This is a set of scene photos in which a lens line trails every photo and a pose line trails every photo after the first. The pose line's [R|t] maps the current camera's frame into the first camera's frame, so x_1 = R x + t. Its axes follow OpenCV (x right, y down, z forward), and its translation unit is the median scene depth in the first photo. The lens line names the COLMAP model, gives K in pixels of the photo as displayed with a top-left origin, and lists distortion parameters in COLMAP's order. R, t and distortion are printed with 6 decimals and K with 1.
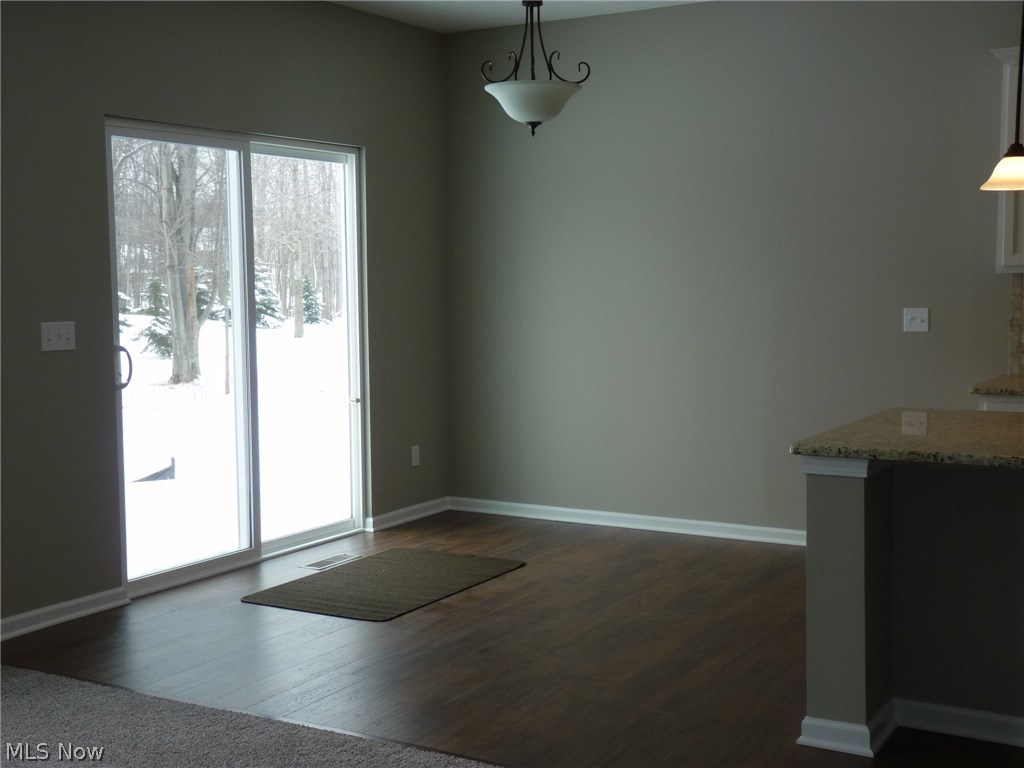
lens RADIAL K [[1327.1, 0, 493.7], [0, 1327.1, 388.9], [0, 0, 1]] dist [0.007599, 0.064722]
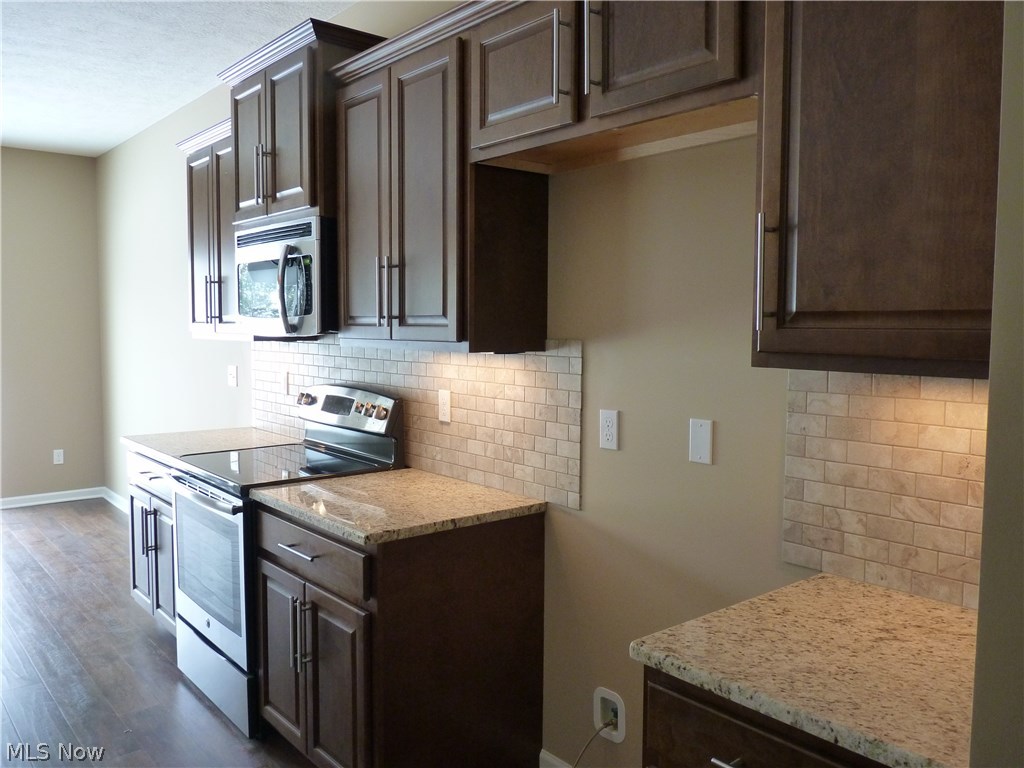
lens RADIAL K [[784.6, 0, 548.7], [0, 784.6, 376.0], [0, 0, 1]] dist [-0.019963, -0.004463]
pose [[0.959344, 0.038035, -0.279664, 0.900281], [-0.043816, 0.998935, -0.014444, -0.061198], [0.278817, 0.026110, 0.959989, 0.462788]]
